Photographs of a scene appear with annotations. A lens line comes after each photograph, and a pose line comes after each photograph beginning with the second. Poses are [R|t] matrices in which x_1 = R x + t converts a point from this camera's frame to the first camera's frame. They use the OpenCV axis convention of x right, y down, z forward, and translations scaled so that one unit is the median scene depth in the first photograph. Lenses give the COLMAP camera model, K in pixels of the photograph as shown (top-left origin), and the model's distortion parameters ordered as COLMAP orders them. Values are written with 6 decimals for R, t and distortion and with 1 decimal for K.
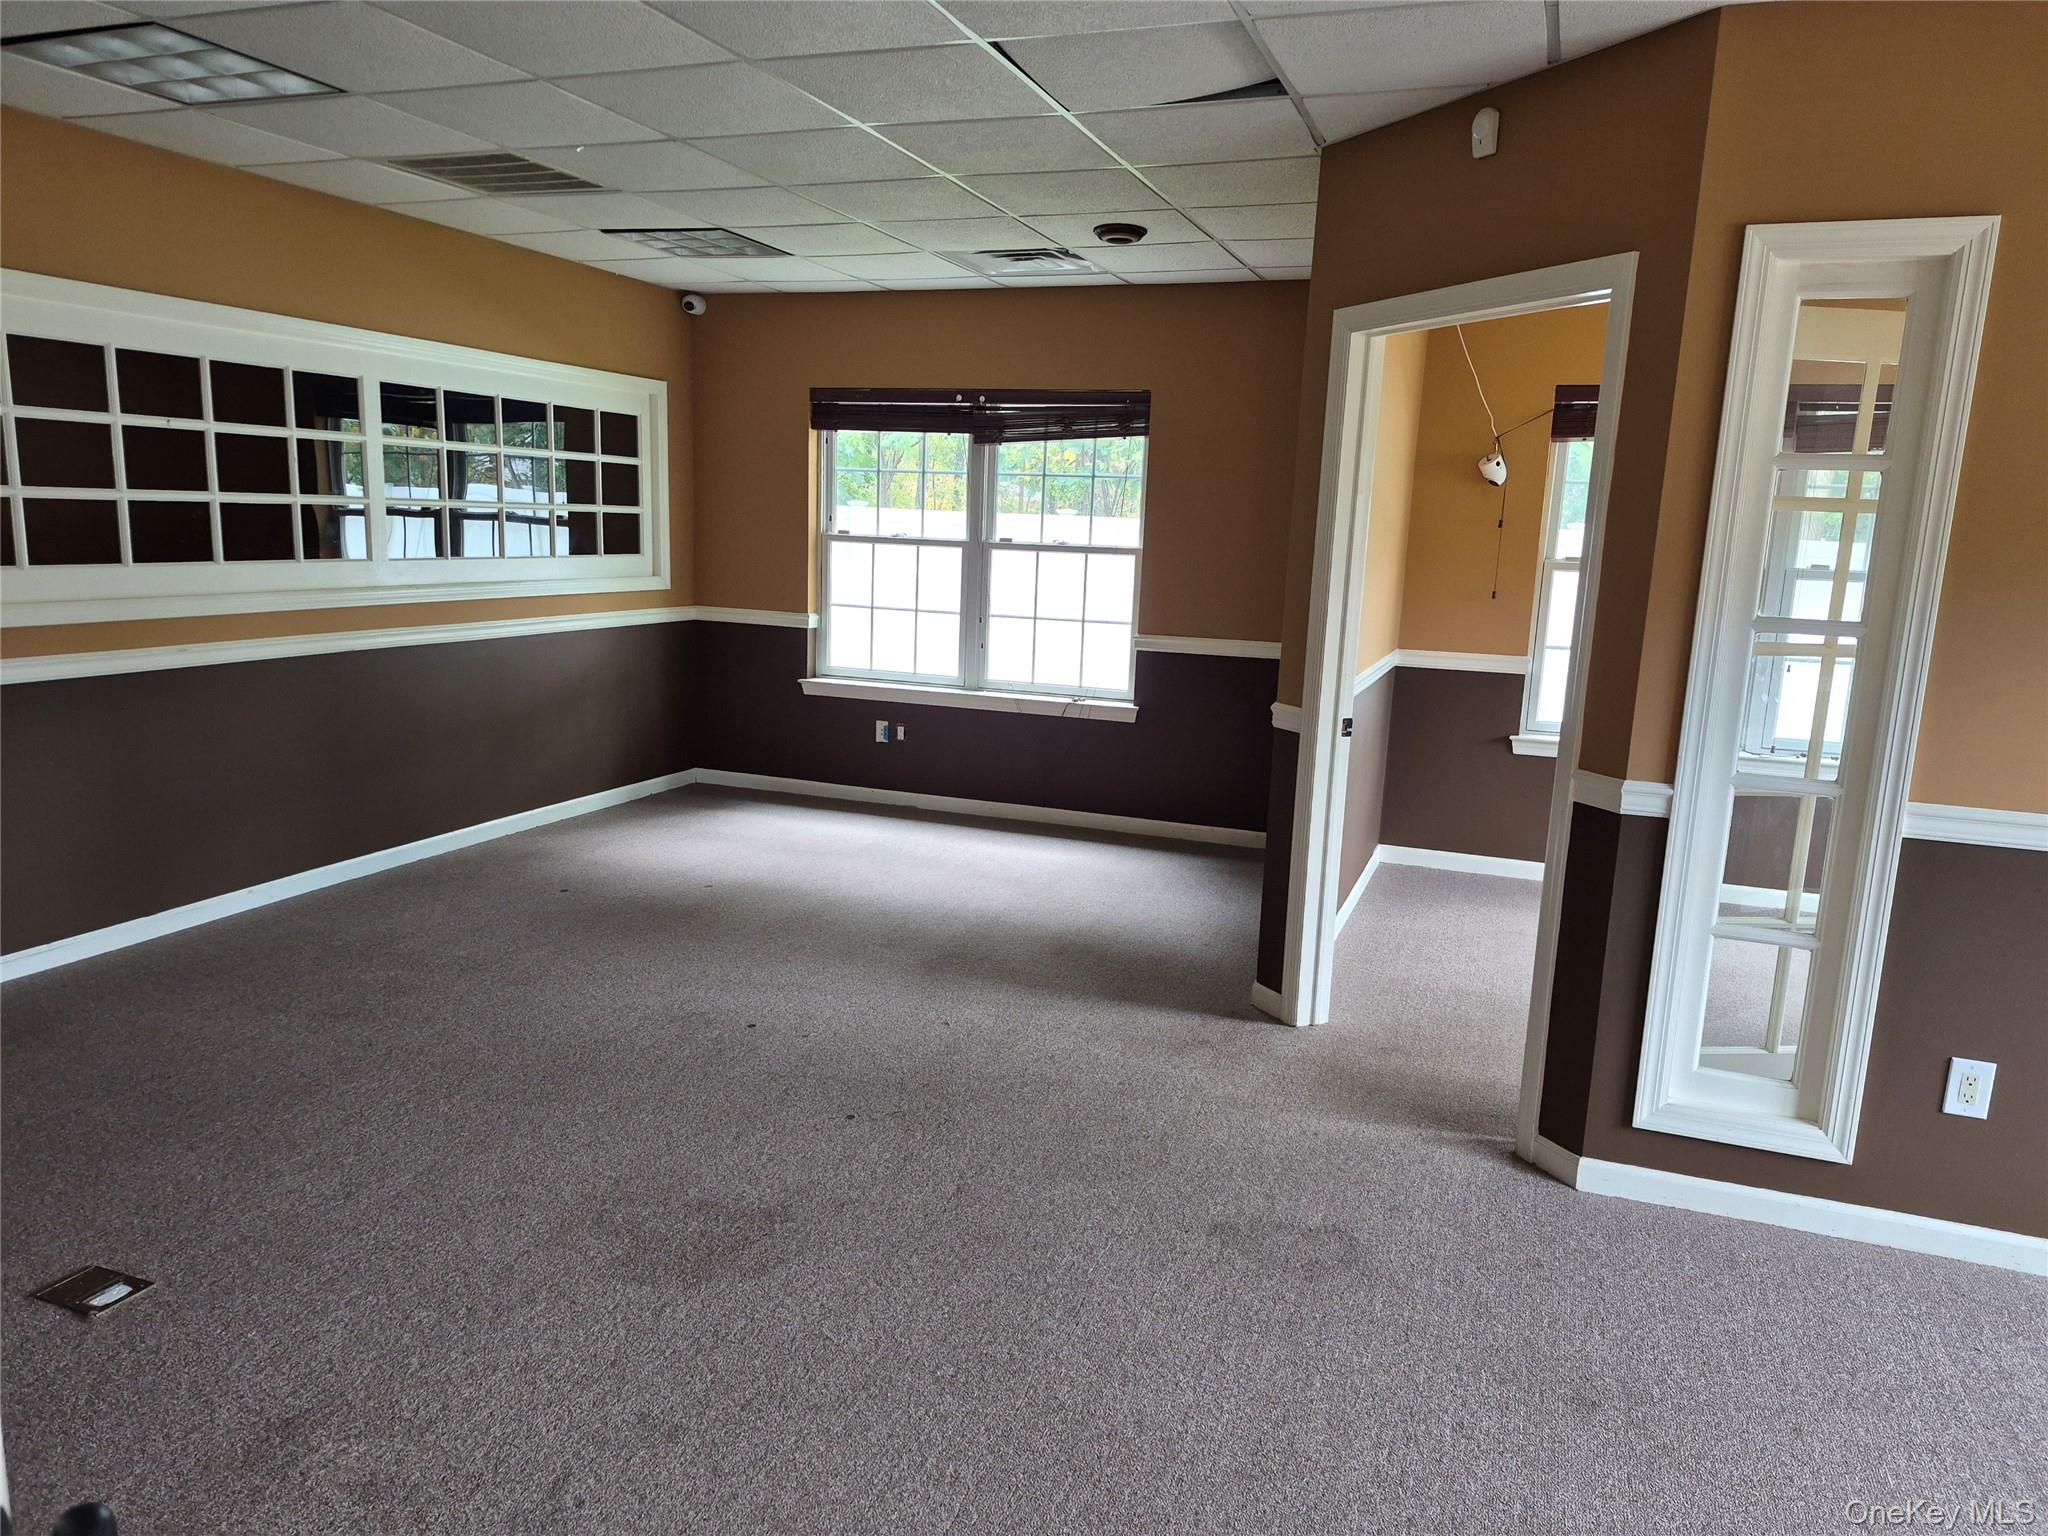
lens RADIAL K [[1403.7, 0, 1005.9], [0, 1403.7, 785.4], [0, 0, 1]] dist [0.155270, -0.174903]
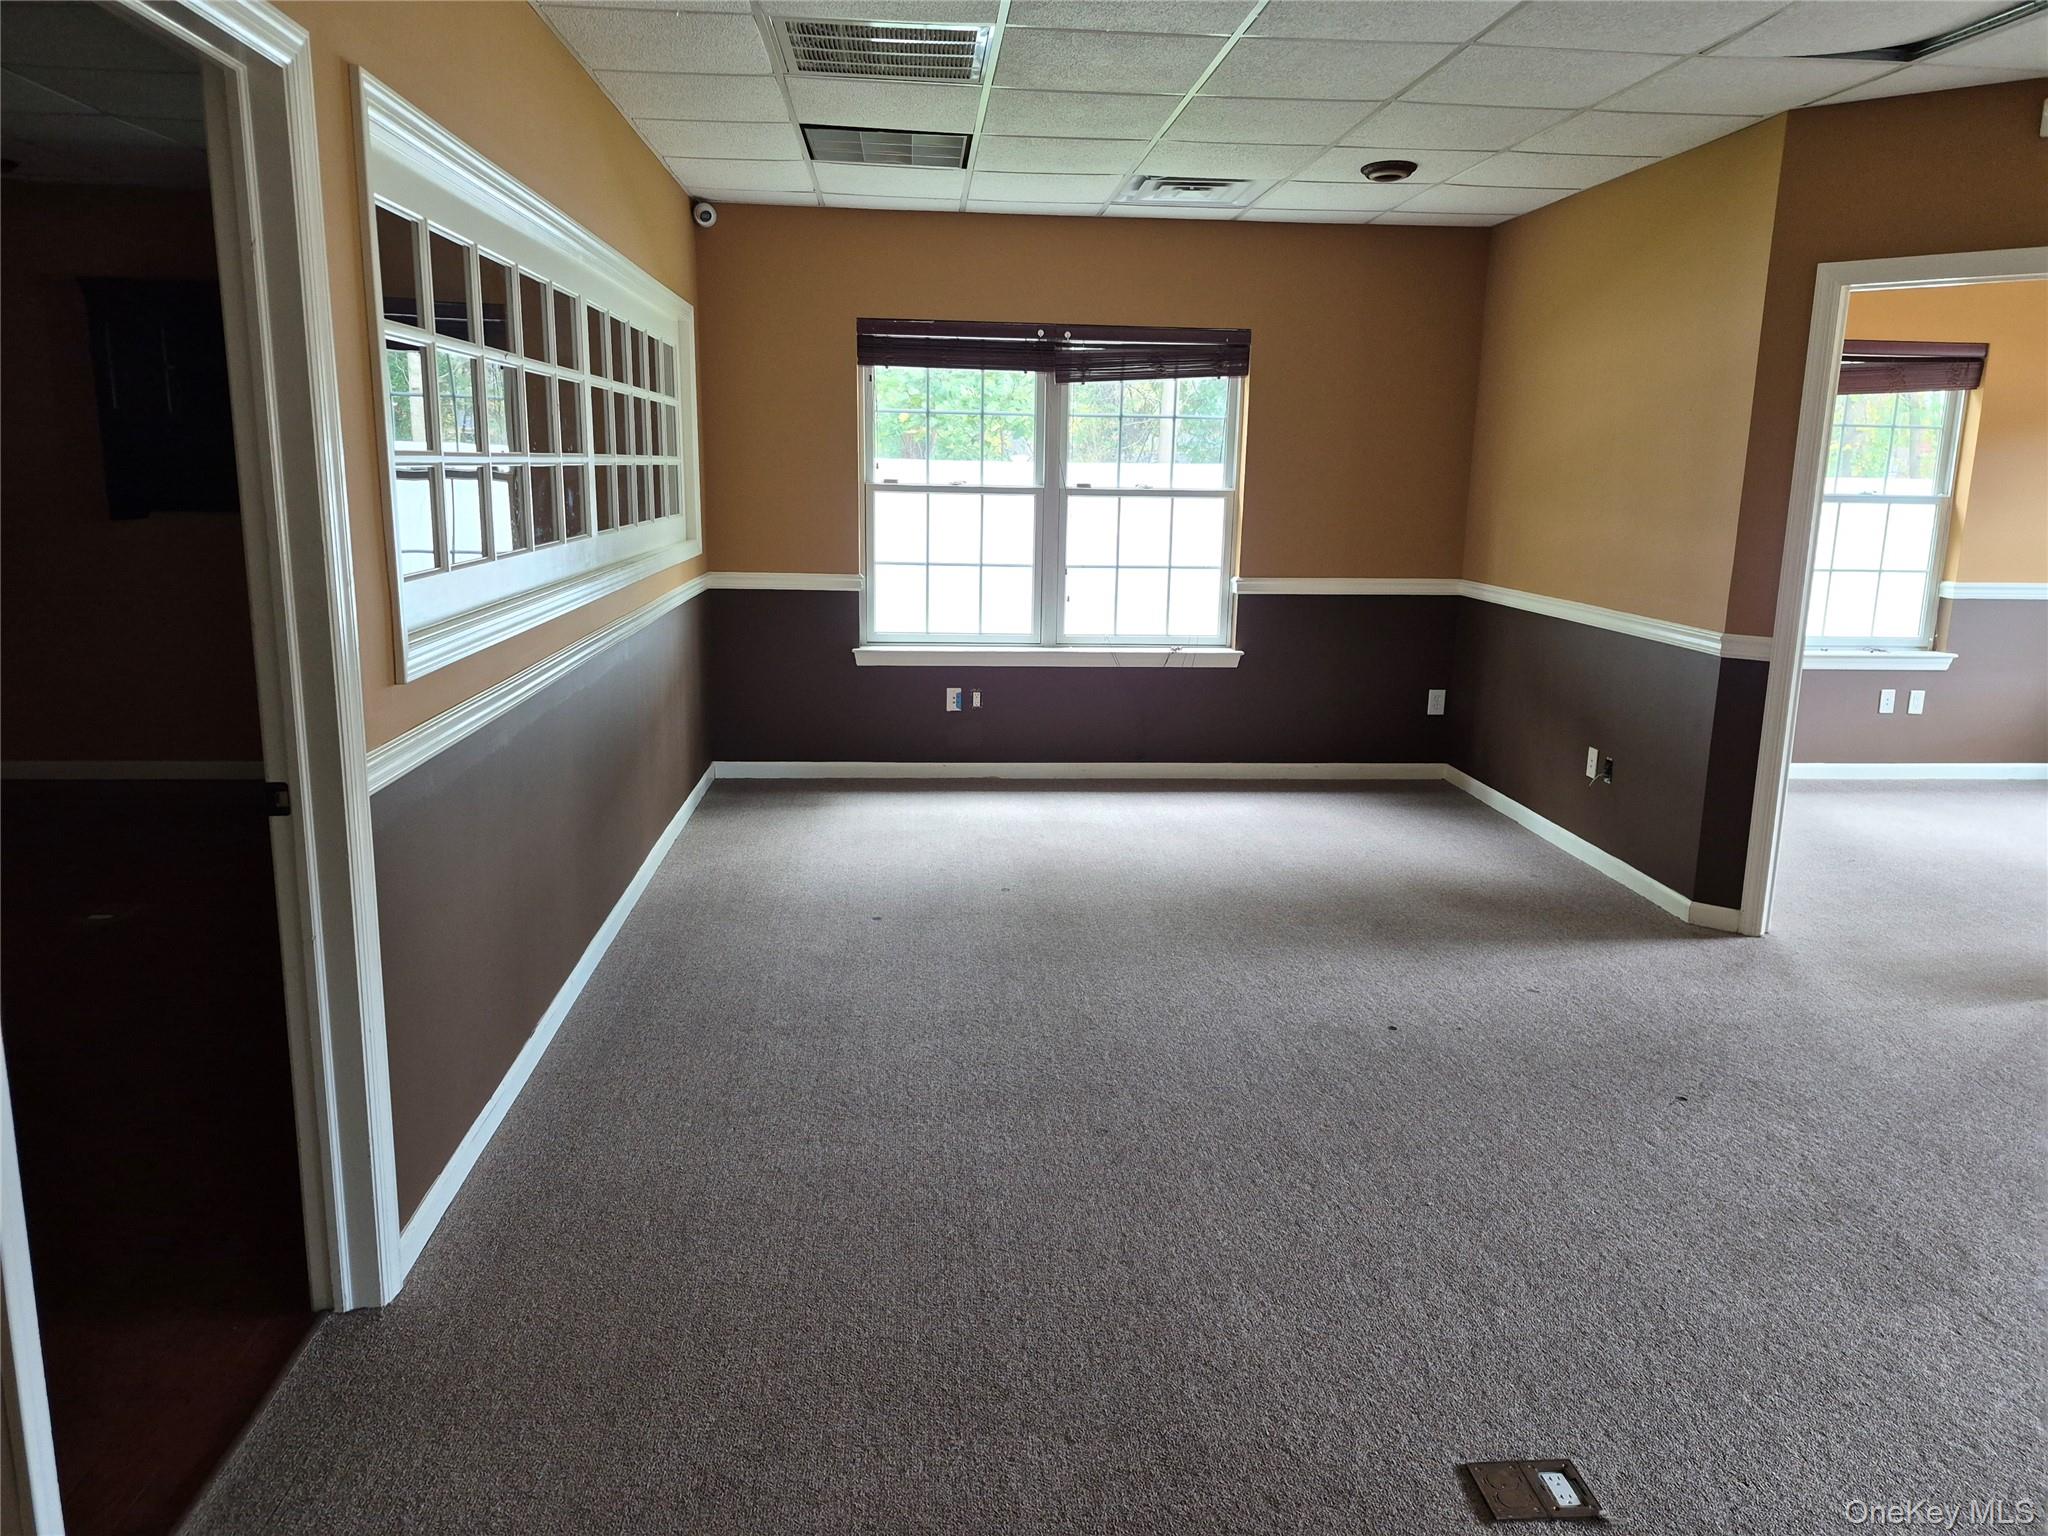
lens RADIAL K [[1412.5, 0, 1024.0], [0, 1412.5, 768.0], [0, 0, 1]] dist [0.130936, -0.179000]
pose [[0.899035, -0.109824, 0.423881, -0.462781], [0.094158, 0.993878, 0.057799, -0.045074], [-0.427634, -0.012051, 0.903872, 0.156353]]
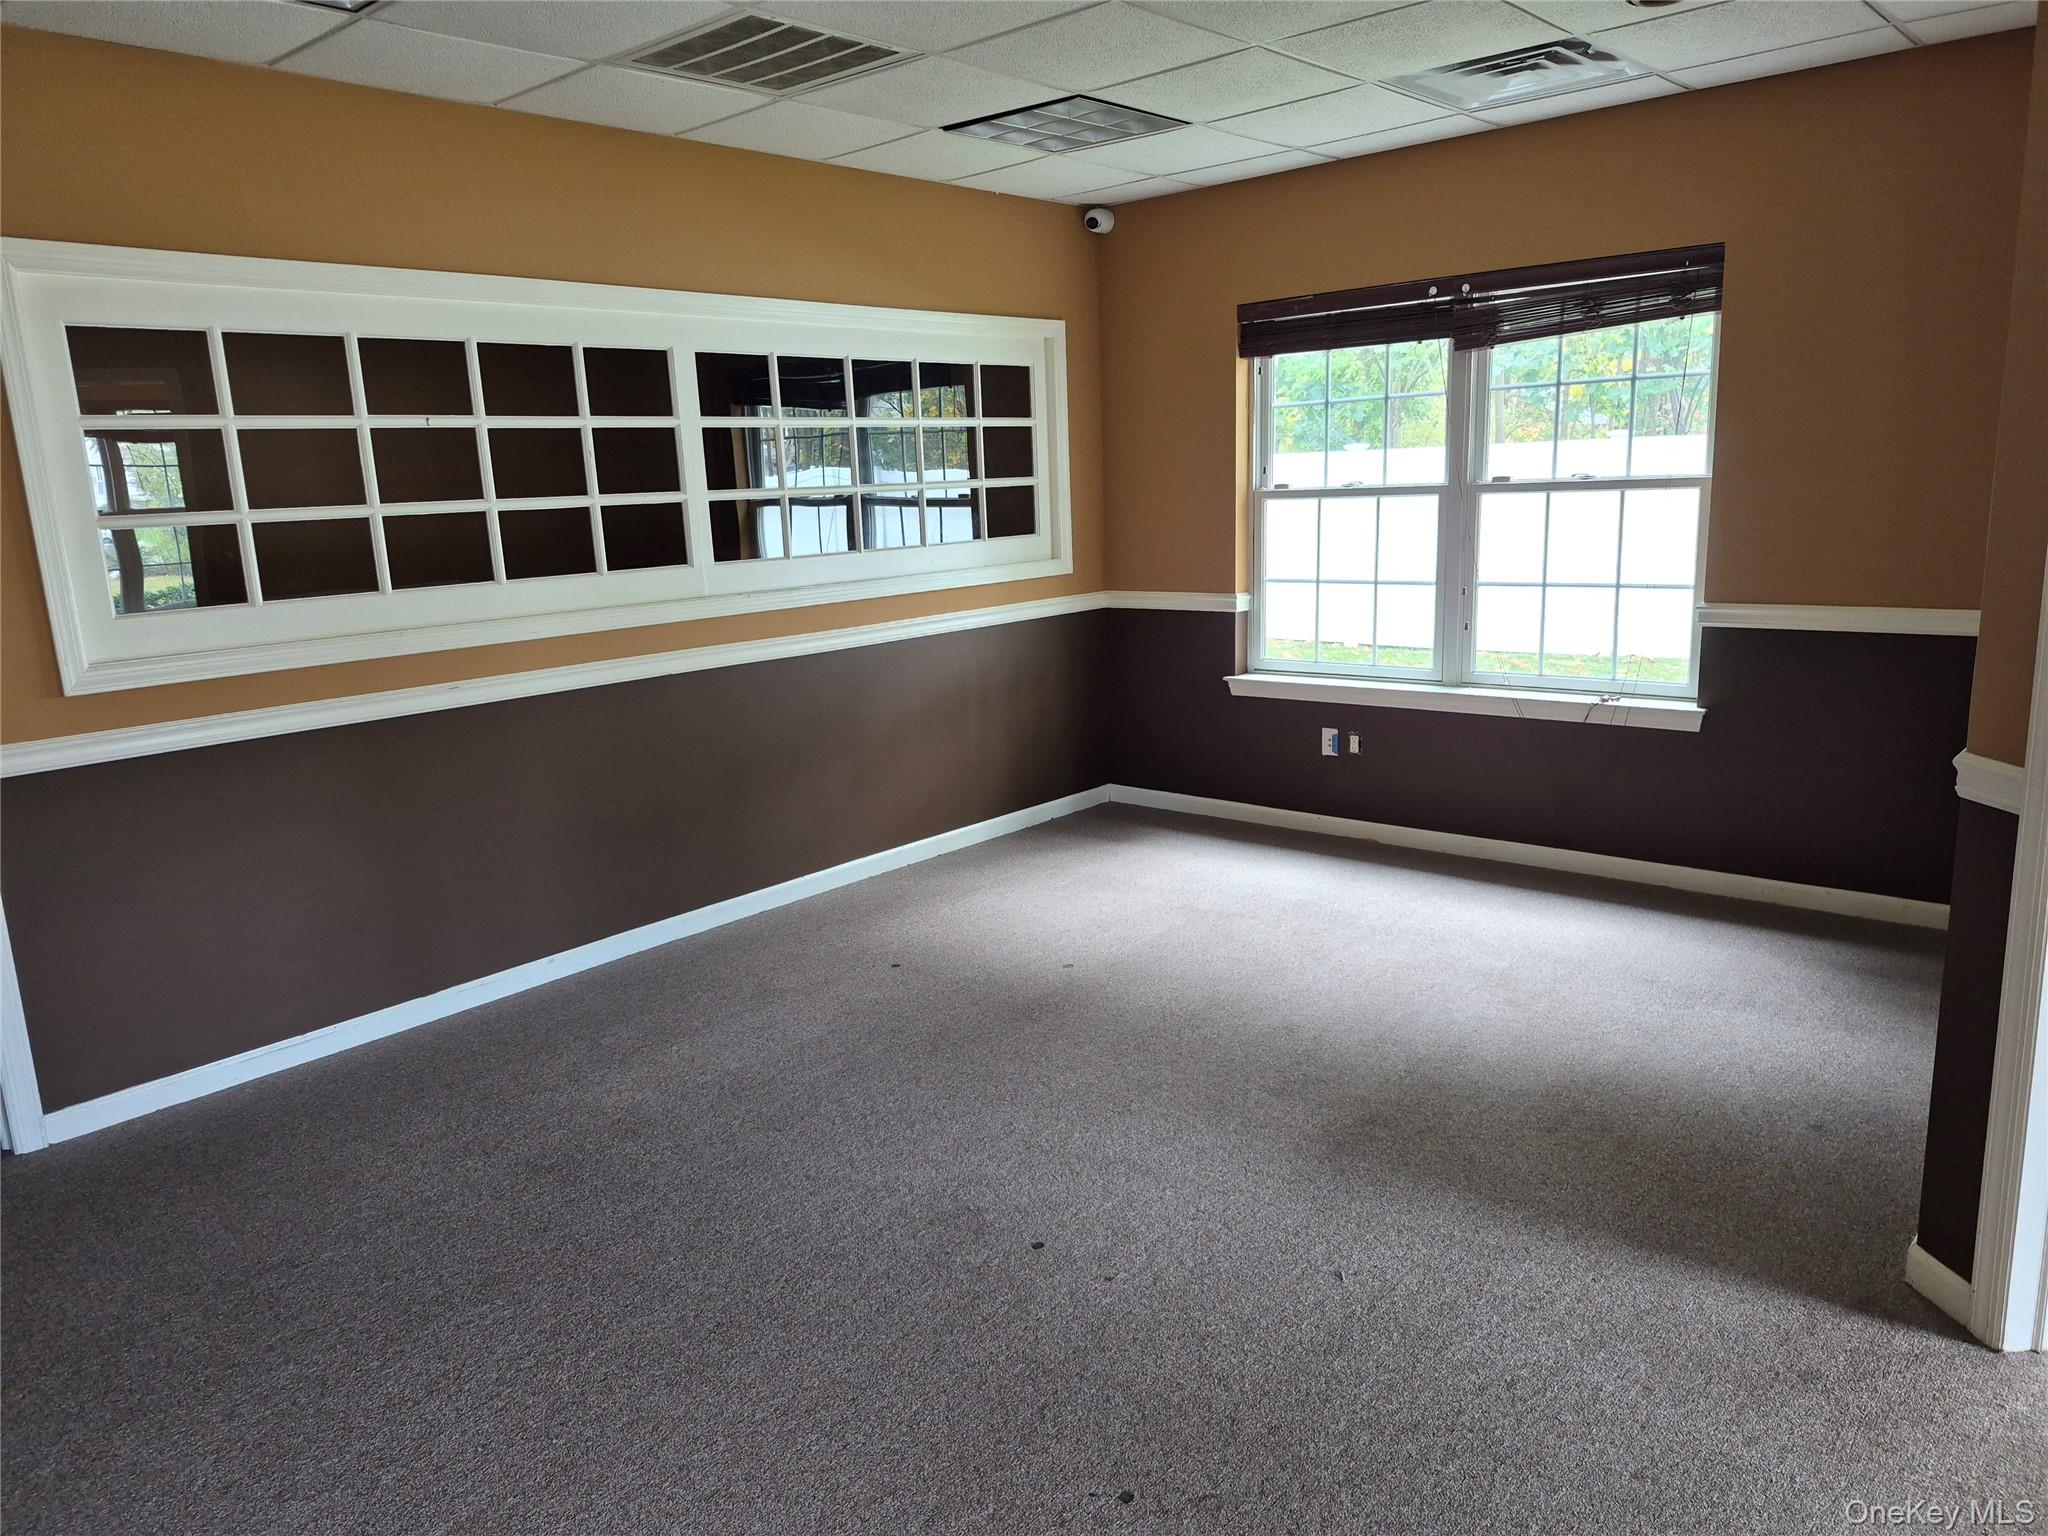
lens RADIAL K [[1412.5, 0, 1024.0], [0, 1412.5, 768.0], [0, 0, 1]] dist [0.130936, -0.179000]
pose [[0.935338, -0.000444, -0.353755, 0.031677], [0.006386, 0.999857, 0.015631, -0.039240], [0.353697, -0.016880, 0.935208, 0.223521]]
